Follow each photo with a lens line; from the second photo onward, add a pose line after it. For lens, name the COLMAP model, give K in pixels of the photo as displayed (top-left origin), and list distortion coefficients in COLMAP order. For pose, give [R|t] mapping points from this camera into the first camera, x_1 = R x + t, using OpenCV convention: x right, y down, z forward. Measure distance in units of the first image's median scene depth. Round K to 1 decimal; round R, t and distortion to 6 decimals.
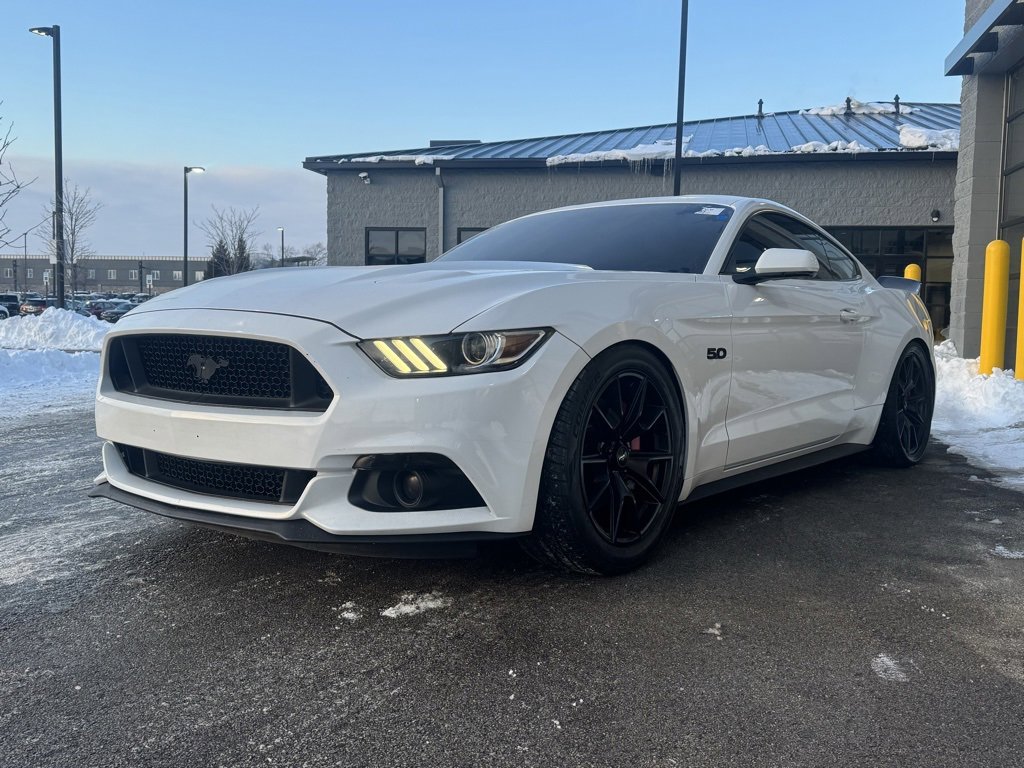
lens RADIAL K [[950.0, 0, 512.0], [0, 950.0, 384.0], [0, 0, 1]] dist [0.158559, -0.272961]
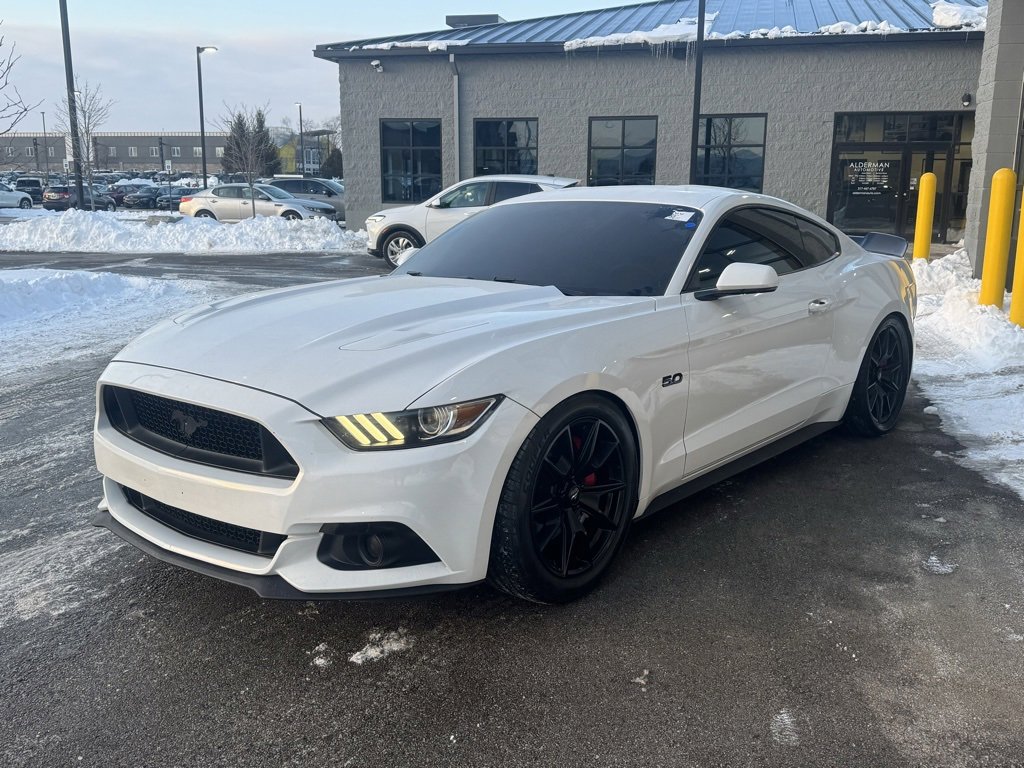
lens RADIAL K [[950.0, 0, 512.0], [0, 950.0, 384.0], [0, 0, 1]] dist [0.158559, -0.272961]
pose [[0.999531, -0.007895, -0.029578, 0.068844], [0.011744, 0.991139, 0.132308, -0.172572], [0.028271, -0.132594, 0.990767, -0.054762]]
